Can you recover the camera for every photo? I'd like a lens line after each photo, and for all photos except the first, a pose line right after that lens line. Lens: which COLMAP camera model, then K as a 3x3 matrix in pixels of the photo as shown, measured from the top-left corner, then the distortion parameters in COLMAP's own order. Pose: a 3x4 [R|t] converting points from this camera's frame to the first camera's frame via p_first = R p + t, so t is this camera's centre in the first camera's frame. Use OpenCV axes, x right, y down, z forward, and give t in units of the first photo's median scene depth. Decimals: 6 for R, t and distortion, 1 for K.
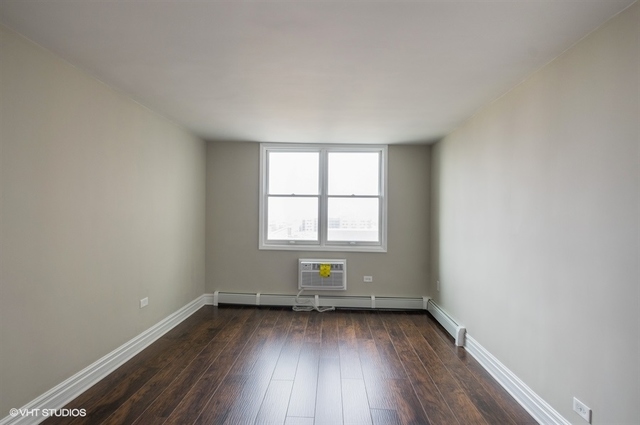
lens RADIAL K [[325.8, 0, 315.8], [0, 325.8, 214.0], [0, 0, 1]] dist [0.012911, -0.012520]
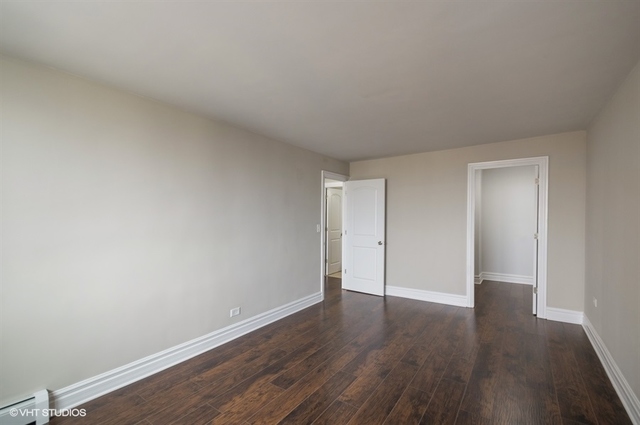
lens RADIAL K [[287.6, 0, 318.3], [0, 287.6, 216.2], [0, 0, 1]] dist [0.015277, -0.009200]
pose [[-0.842260, -0.014269, 0.538883, -0.227207], [-0.009261, 0.999885, 0.012001, -0.004683], [-0.538992, 0.005117, -0.842295, 0.896647]]
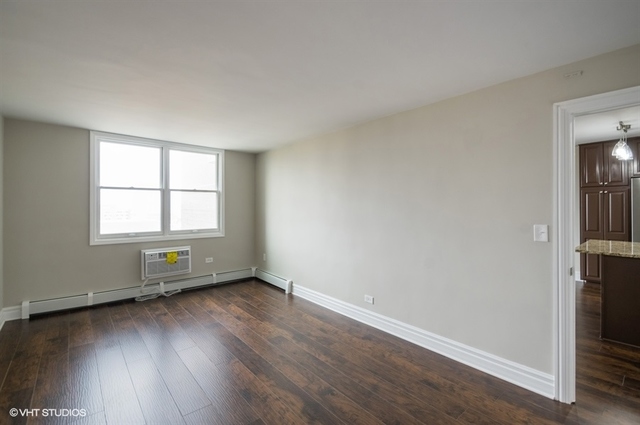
lens RADIAL K [[287.6, 0, 323.0], [0, 287.6, 203.3], [0, 0, 1]] dist [0.015277, -0.009200]
pose [[0.724264, -0.005572, 0.689500, -0.270821], [0.007585, 0.999971, 0.000114, -0.006630], [-0.689481, 0.005148, 0.724285, -0.055395]]
